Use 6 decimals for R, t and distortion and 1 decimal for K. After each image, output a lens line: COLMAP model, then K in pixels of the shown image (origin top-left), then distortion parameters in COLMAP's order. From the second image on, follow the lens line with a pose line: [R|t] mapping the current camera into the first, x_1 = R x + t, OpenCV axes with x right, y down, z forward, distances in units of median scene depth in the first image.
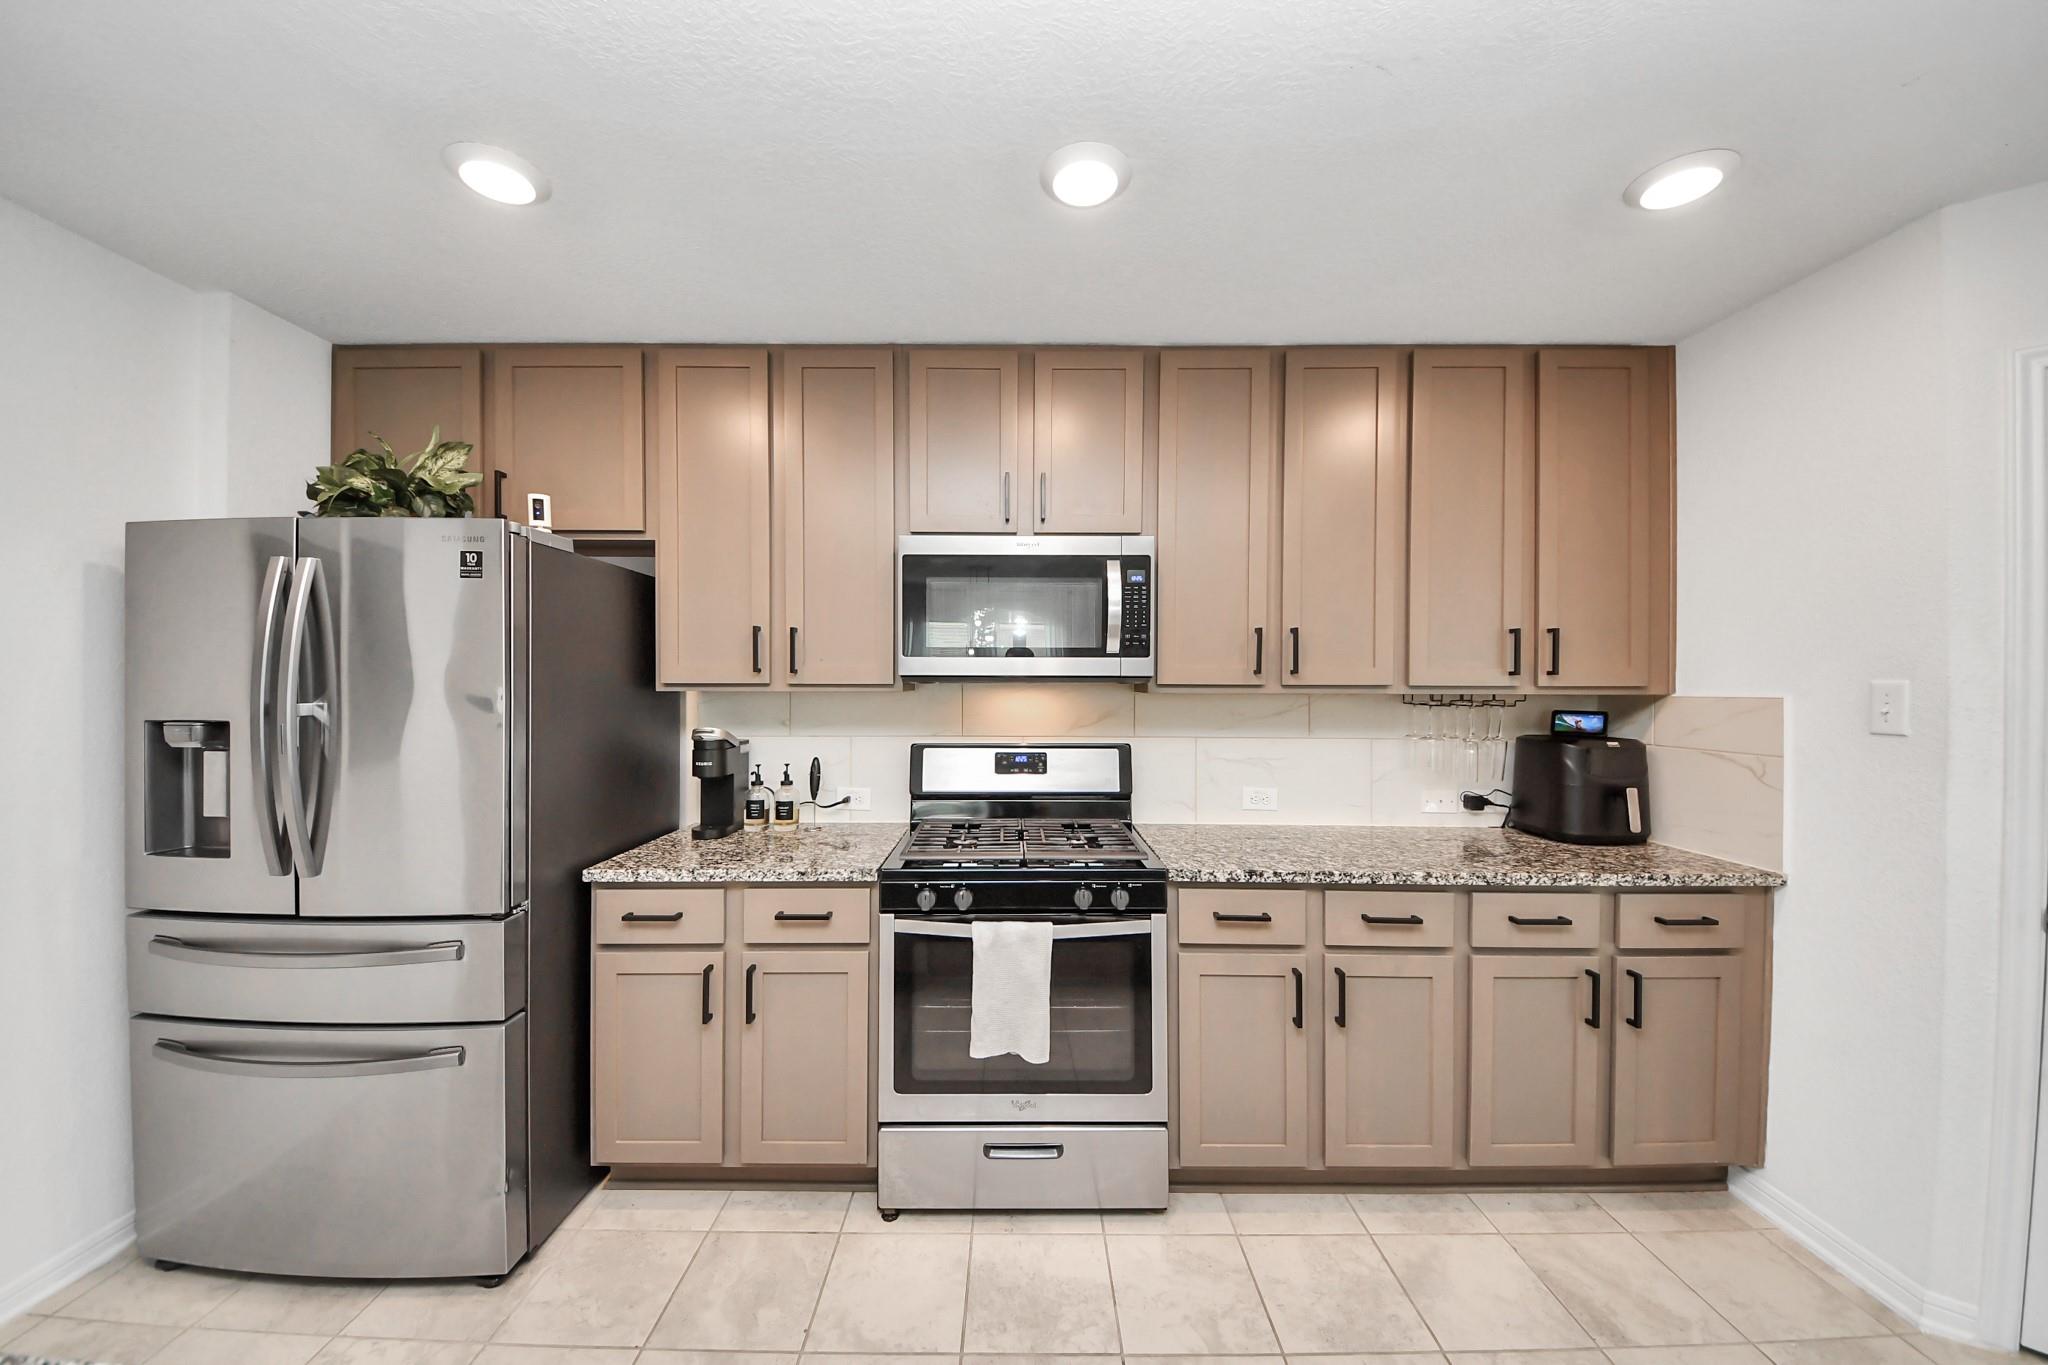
lens RADIAL K [[726.3, 0, 1015.1], [0, 726.3, 683.5], [0, 0, 1]] dist [0.011529, -0.005201]
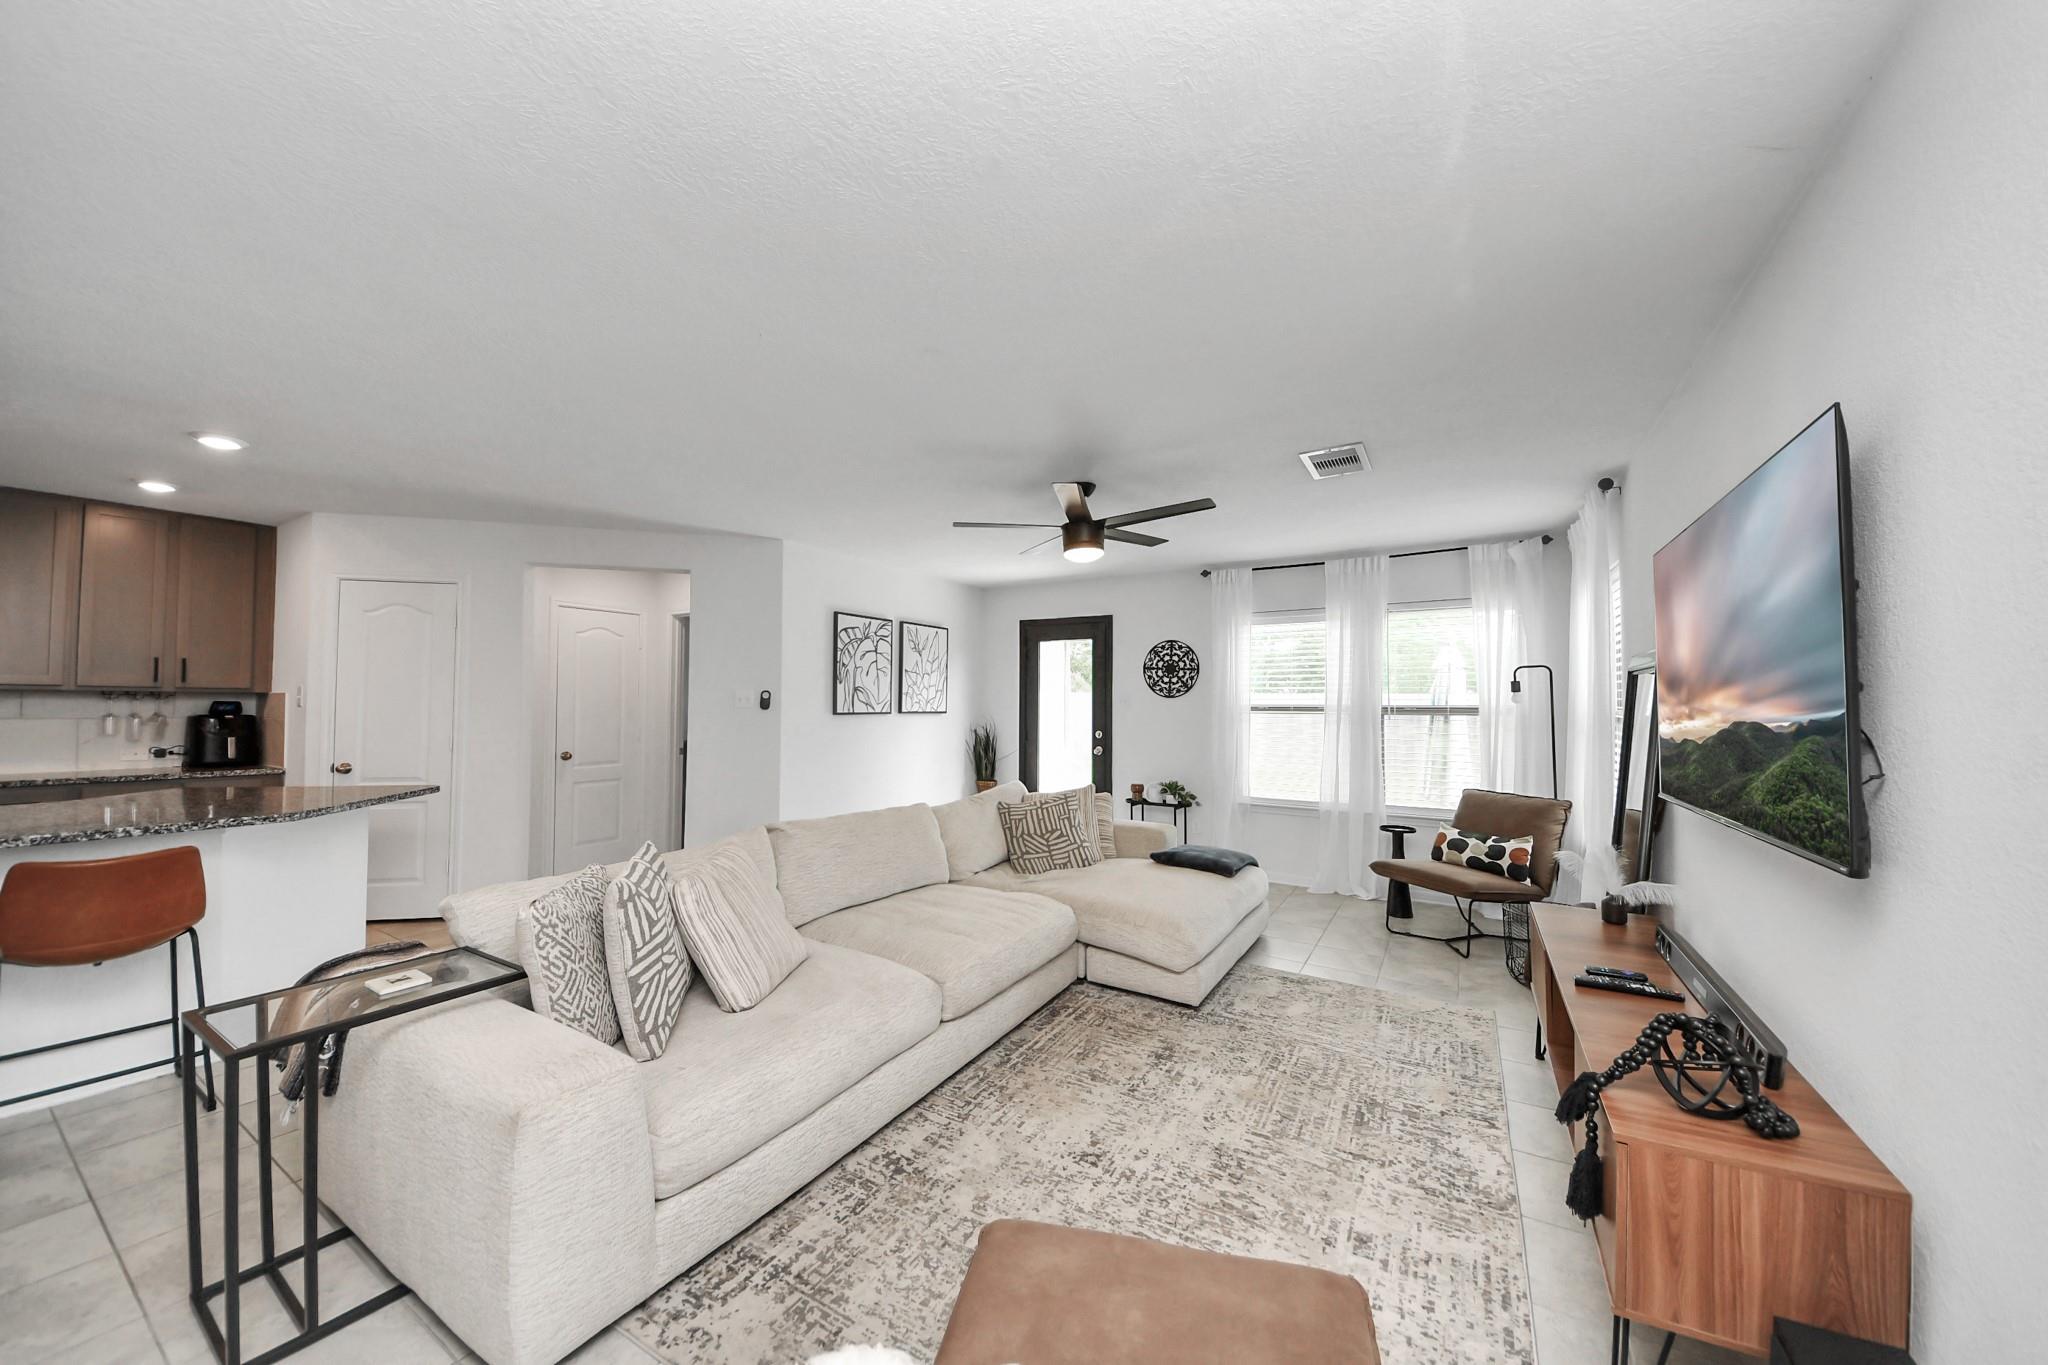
lens RADIAL K [[726.3, 0, 1018.5], [0, 726.3, 686.4], [0, 0, 1]] dist [0.011529, -0.005201]
pose [[0.512193, 0.018450, 0.858672, 0.213458], [-0.004119, 0.999811, -0.019026, 0.031803], [-0.858861, 0.006208, 0.512172, -2.075094]]
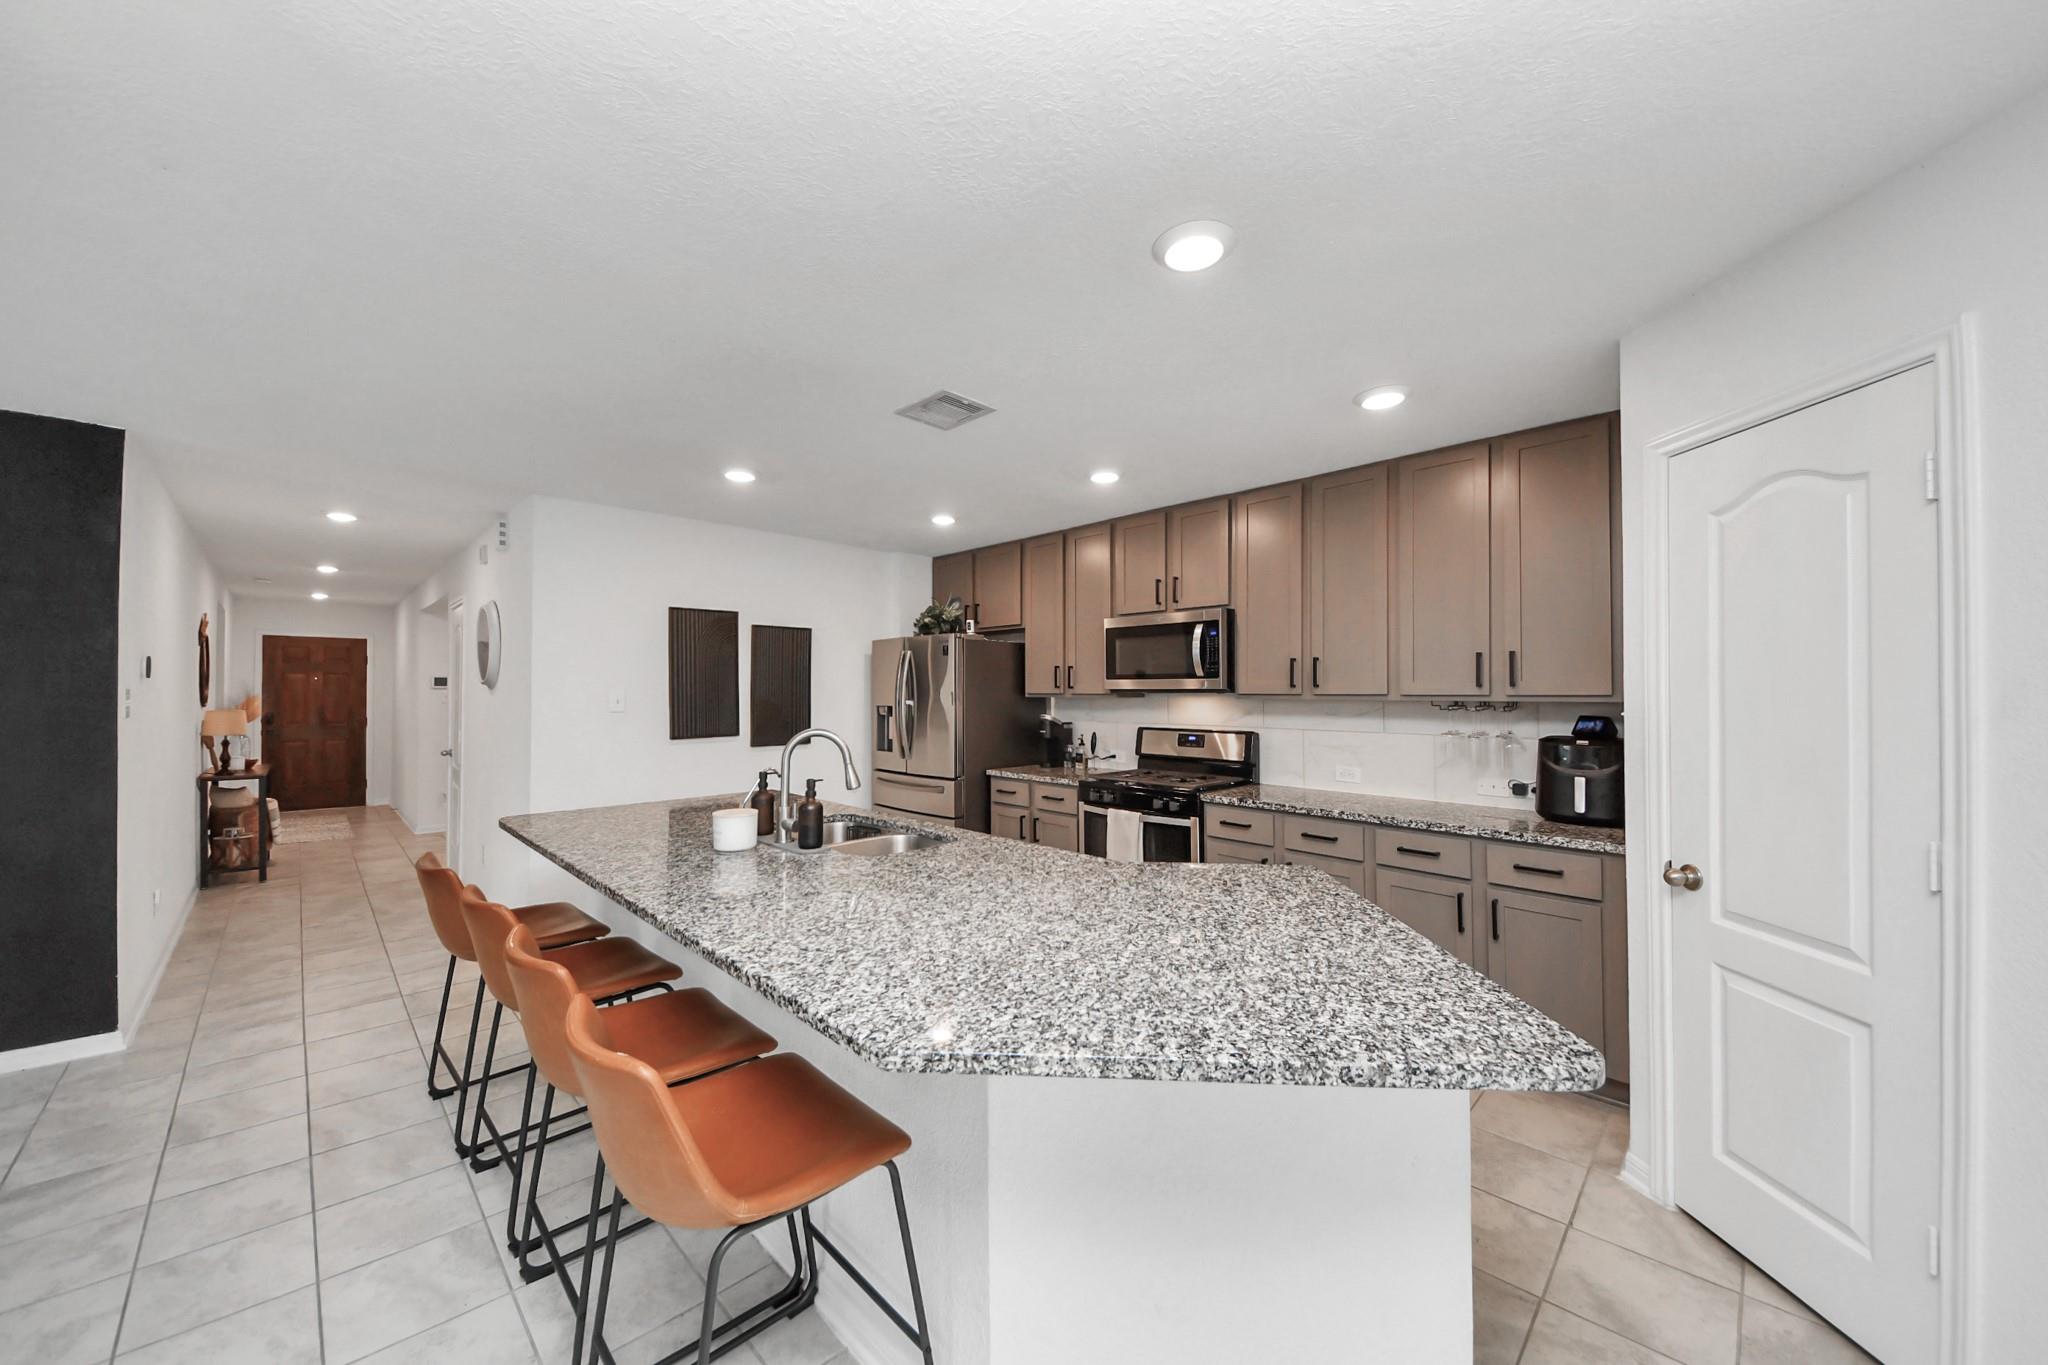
lens RADIAL K [[726.3, 0, 1014.0], [0, 726.3, 683.6], [0, 0, 1]] dist [0.011529, -0.005201]
pose [[0.706951, -0.010434, -0.707185, 1.107059], [-0.000276, 0.999887, -0.015029, 0.002818], [0.707262, 0.010820, 0.706868, -0.602570]]
